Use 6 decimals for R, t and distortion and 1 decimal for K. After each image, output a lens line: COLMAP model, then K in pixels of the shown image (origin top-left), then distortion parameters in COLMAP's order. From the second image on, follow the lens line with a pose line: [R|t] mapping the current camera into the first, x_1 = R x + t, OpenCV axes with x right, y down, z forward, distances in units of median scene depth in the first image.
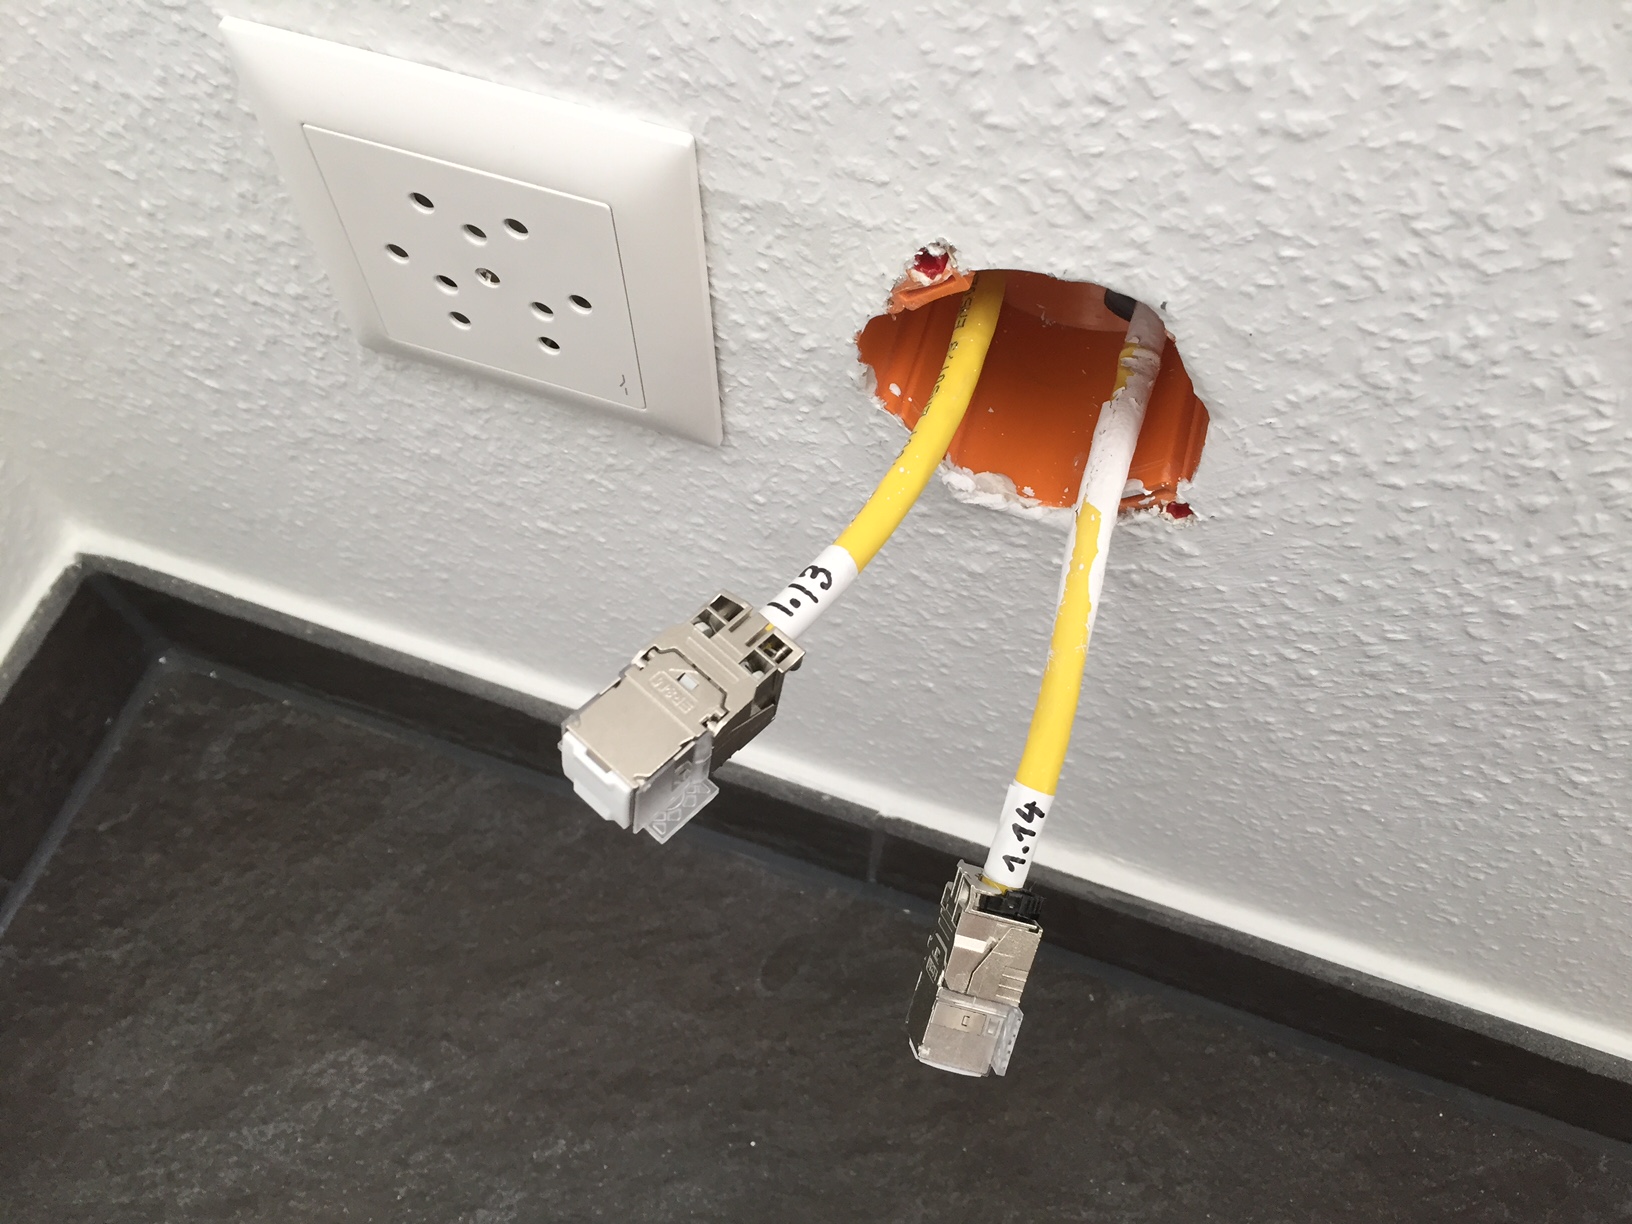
lens RADIAL K [[1406.8, 0, 815.9], [0, 1406.8, 620.1], [0, 0, 1]] dist [0.089748, -0.145390]
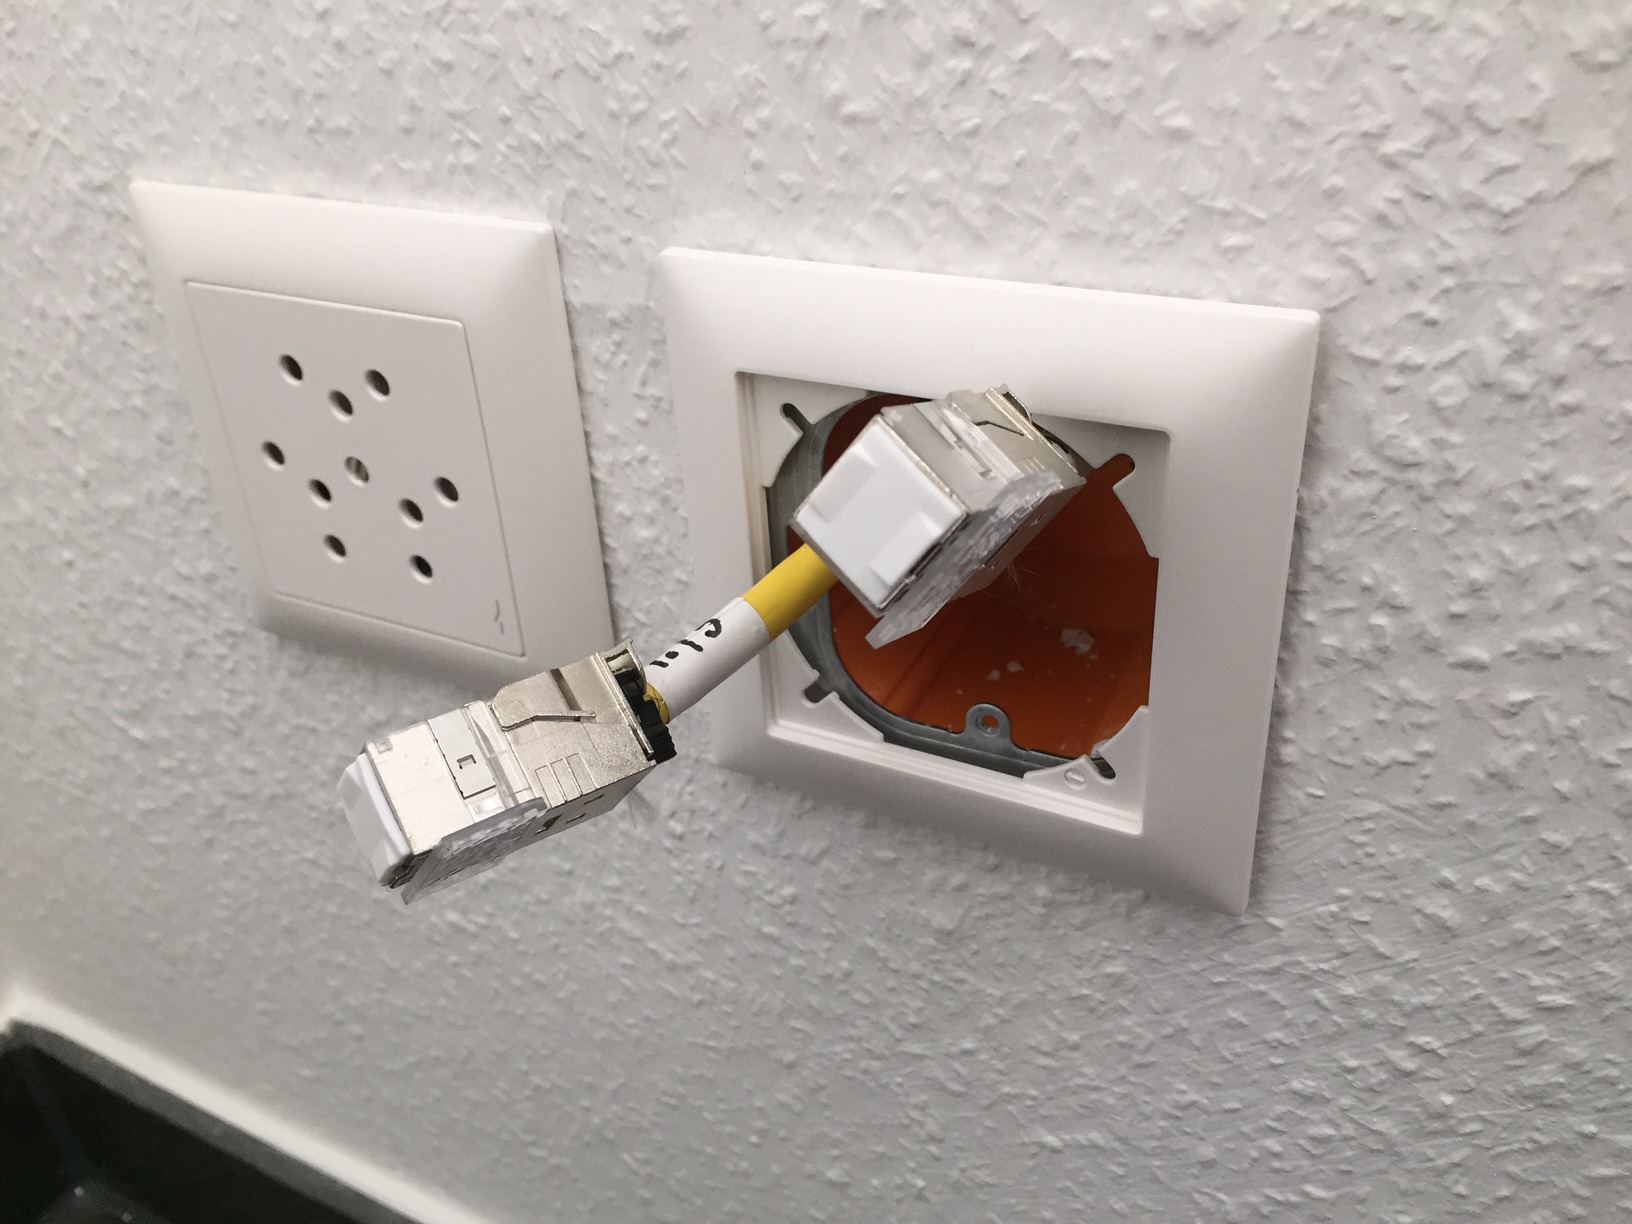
lens RADIAL K [[1430.5, 0, 818.0], [0, 1430.5, 618.1], [0, 0, 1]] dist [0.088568, -0.167416]
pose [[0.985076, 0.037313, -0.168025, 0.209863], [-0.119625, 0.850318, -0.512493, 0.268673], [0.123752, 0.524945, 0.842091, 0.365212]]
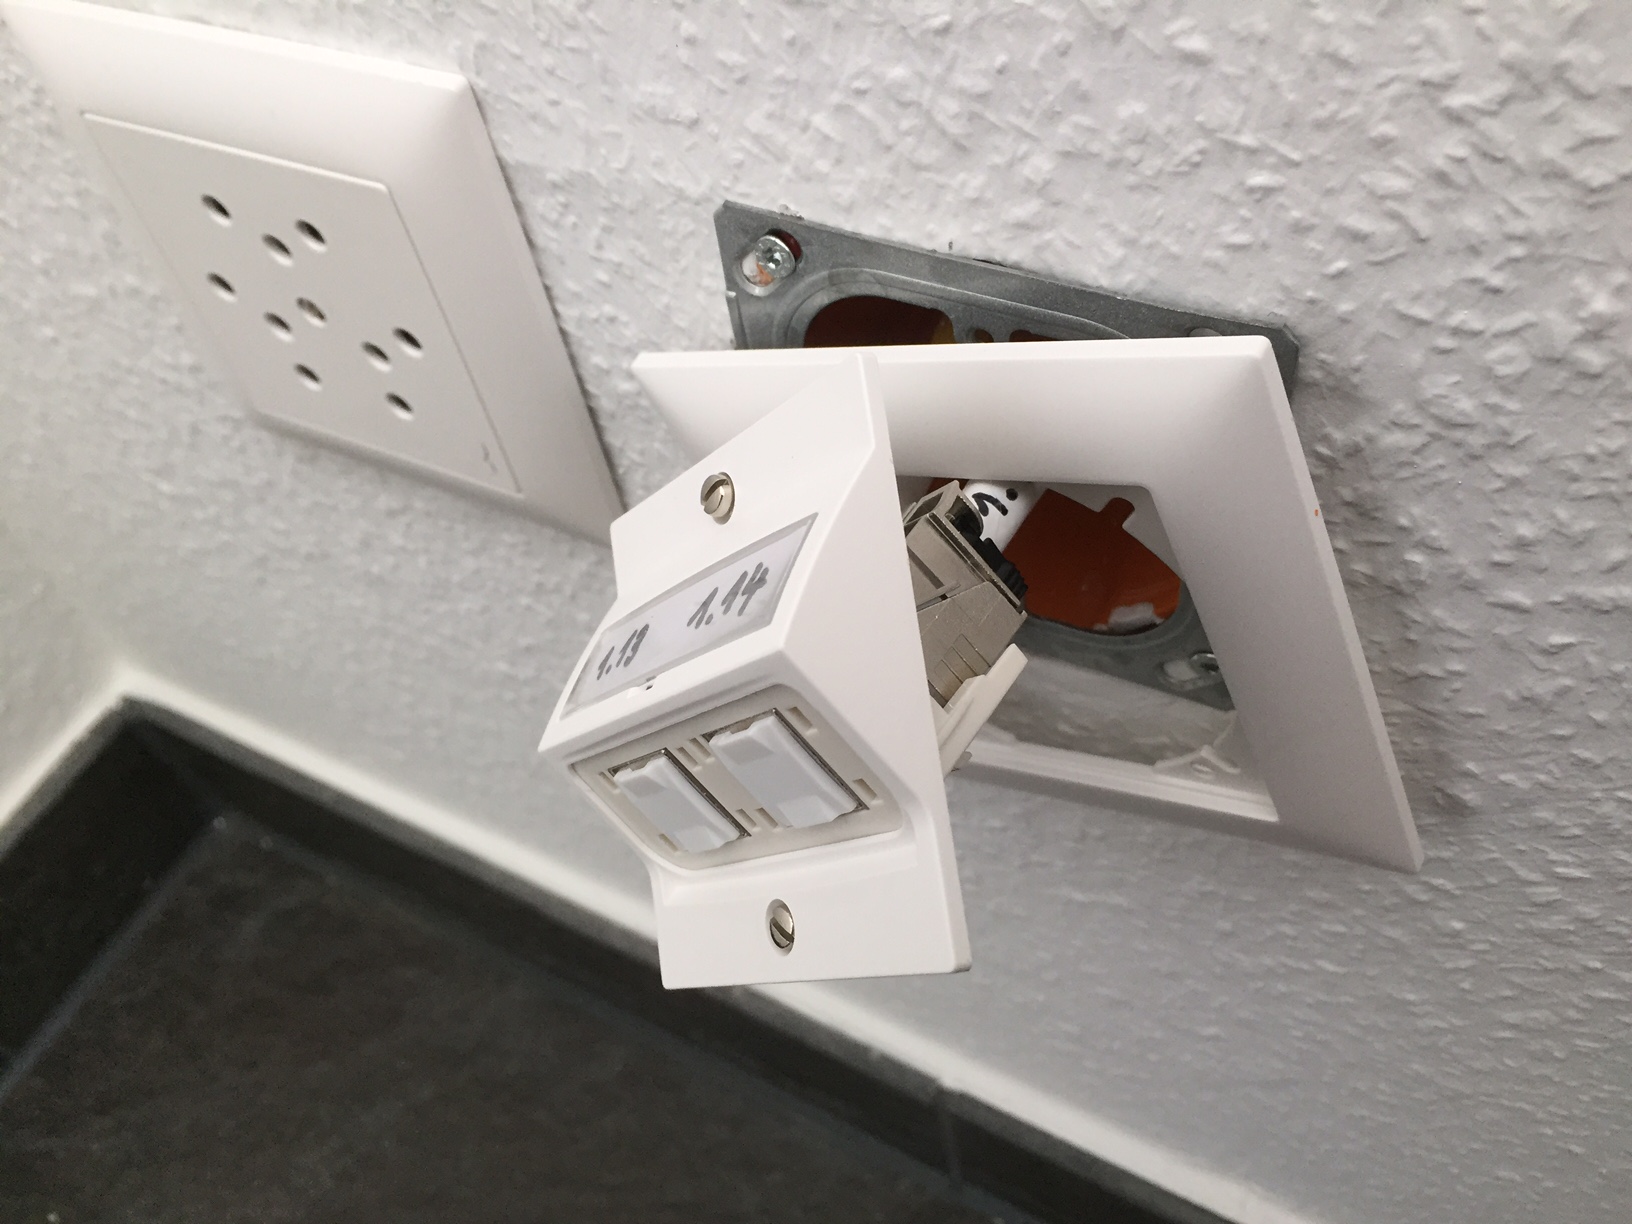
lens RADIAL K [[1430.5, 0, 818.0], [0, 1430.5, 618.1], [0, 0, 1]] dist [0.088568, -0.167416]
pose [[0.976613, 0.047965, -0.209588, 0.237496], [-0.082894, 0.983435, -0.161198, 0.035902], [0.198385, 0.174802, 0.964411, 0.328434]]
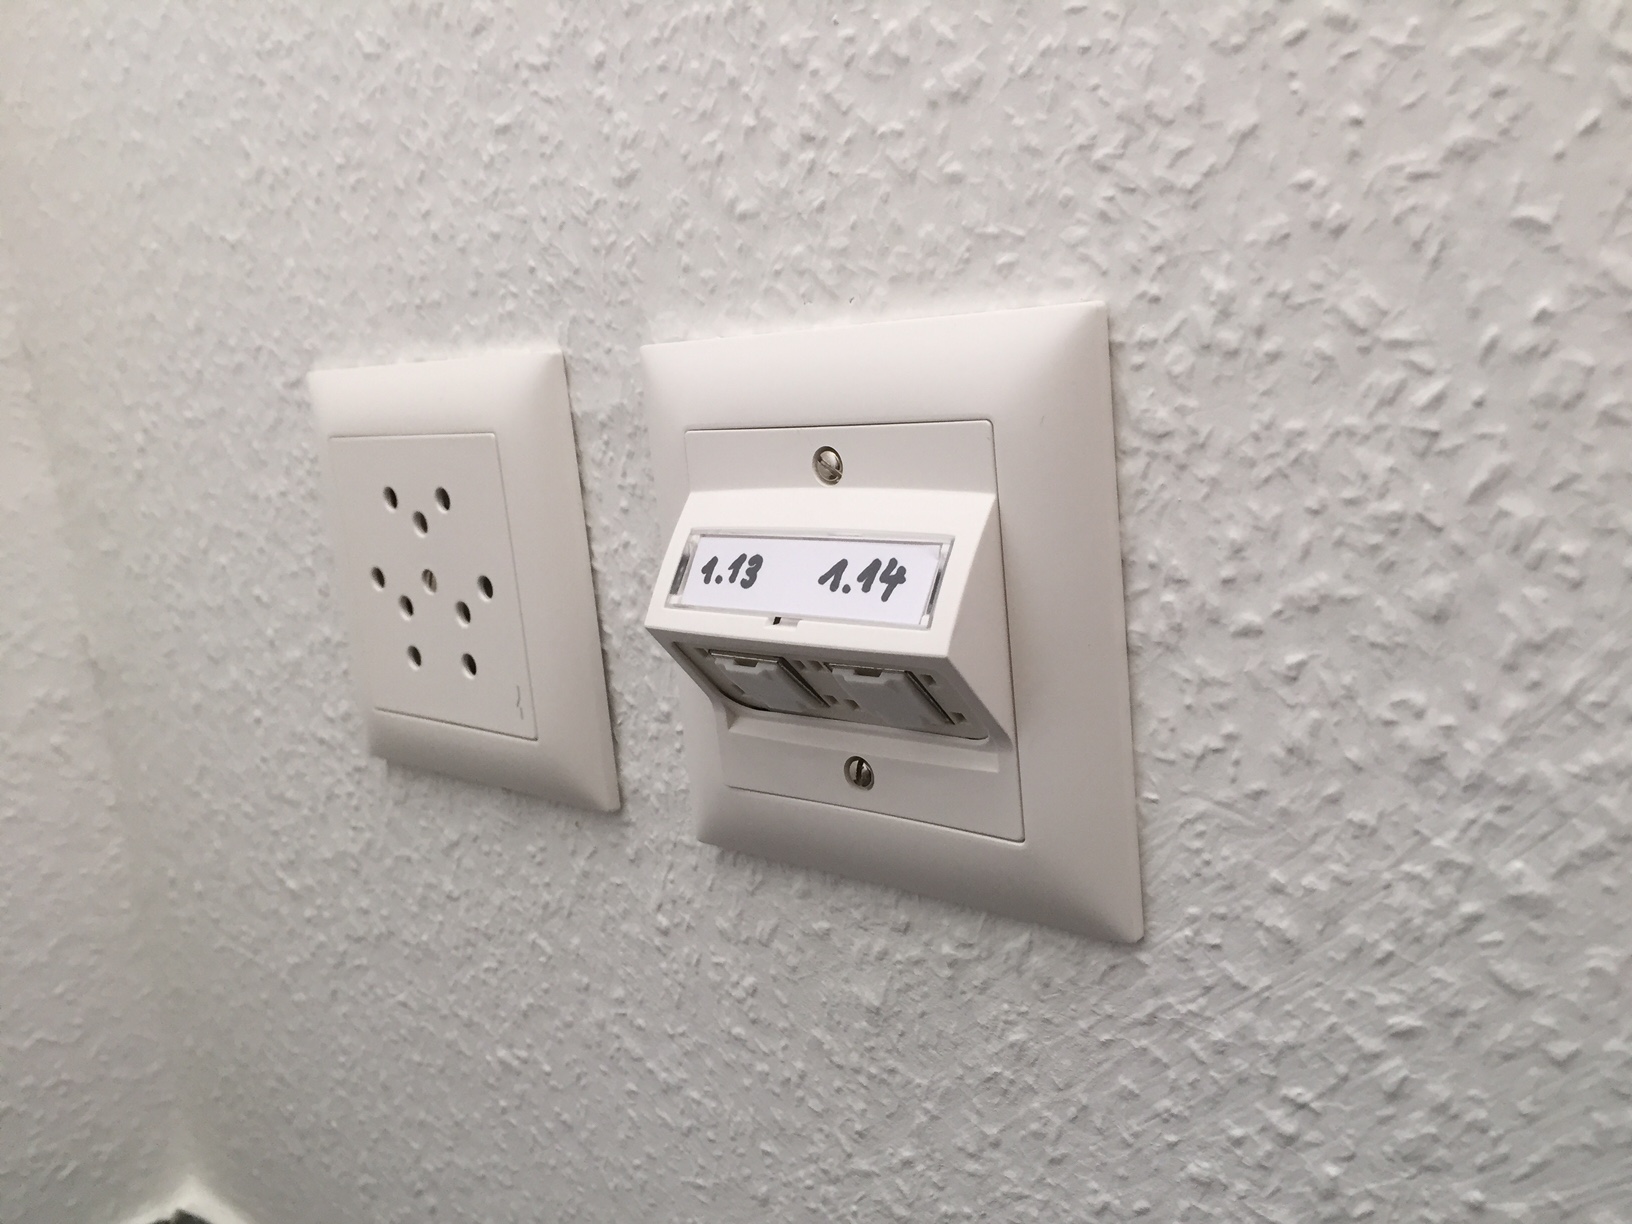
lens RADIAL K [[1430.5, 0, 818.0], [0, 1430.5, 618.1], [0, 0, 1]] dist [0.088568, -0.167416]
pose [[0.912105, -0.005763, -0.409916, 0.490633], [-0.308676, 0.648363, -0.695949, 0.449168], [0.269785, 0.761310, 0.589596, 0.509037]]
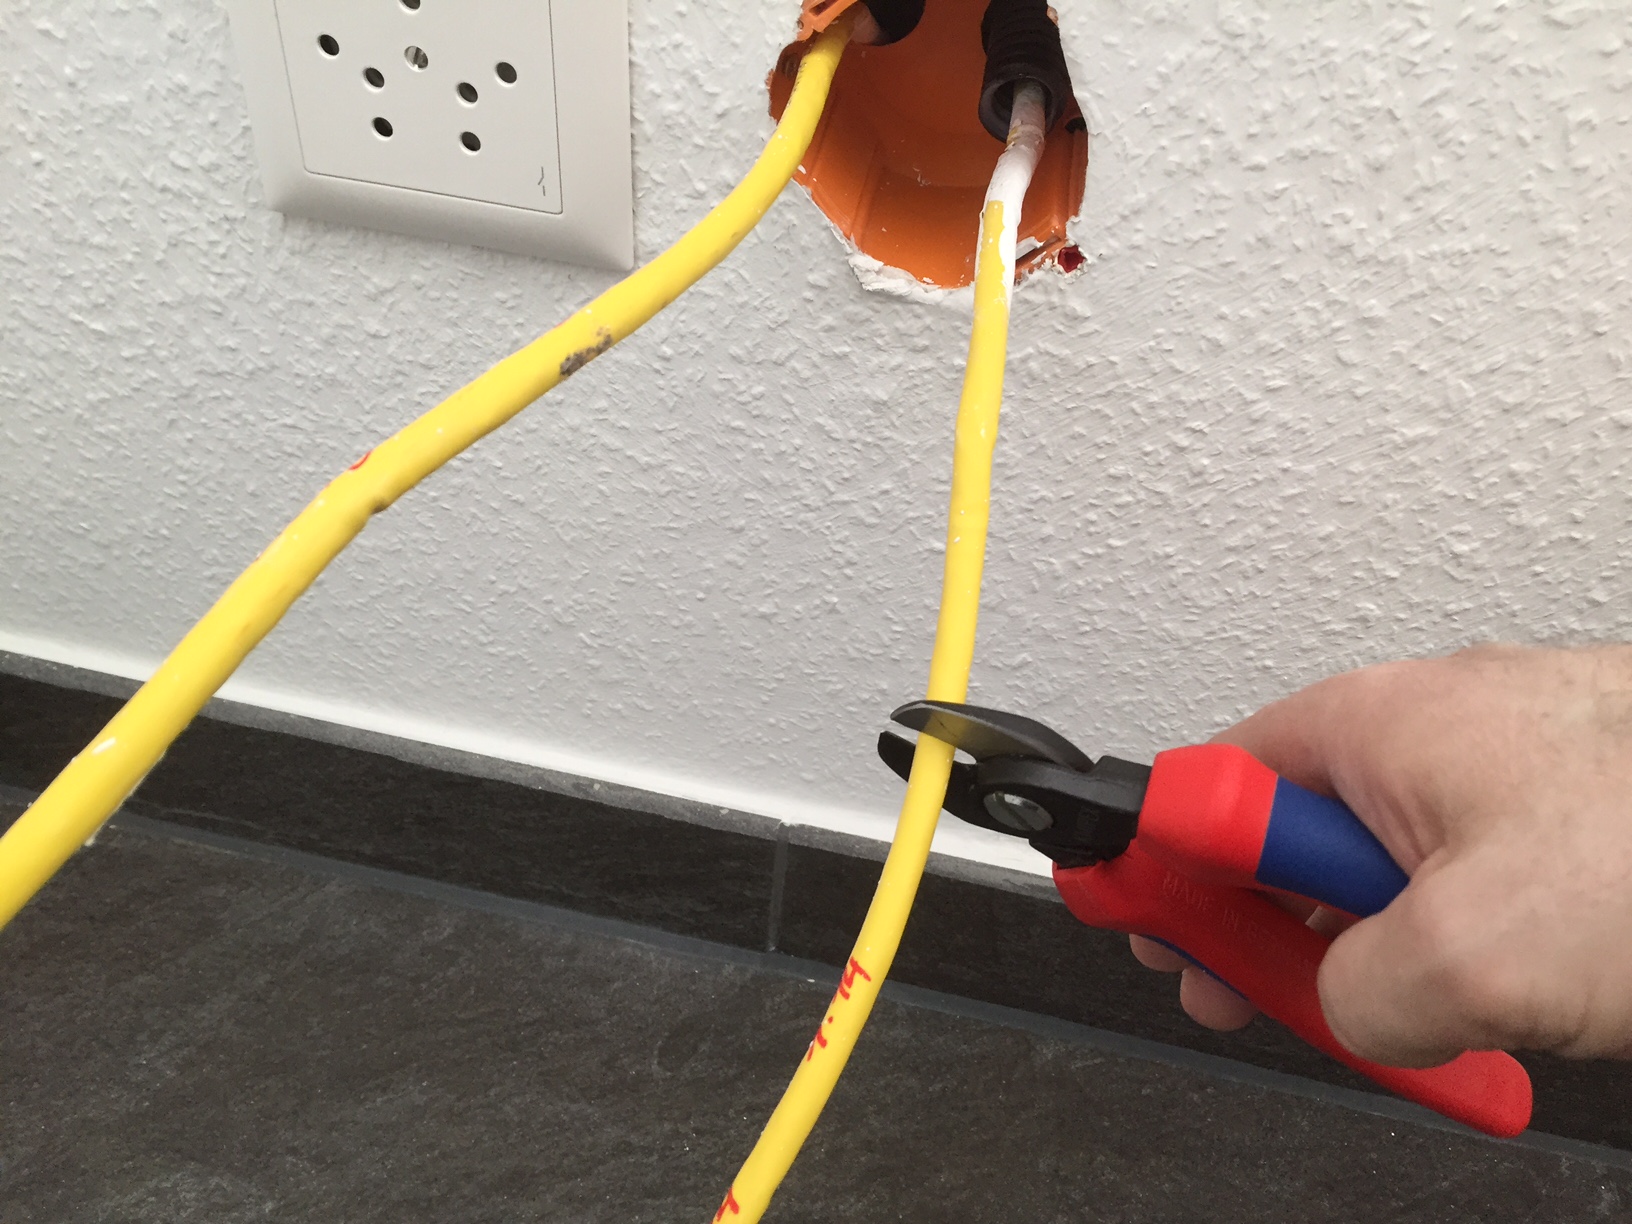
lens RADIAL K [[1406.8, 0, 815.9], [0, 1406.8, 620.1], [0, 0, 1]] dist [0.089748, -0.145390]
pose [[0.989499, -0.039046, 0.139166, -0.106446], [0.081671, 0.945424, -0.315442, 0.556324], [-0.119254, 0.323495, 0.938685, 0.100633]]
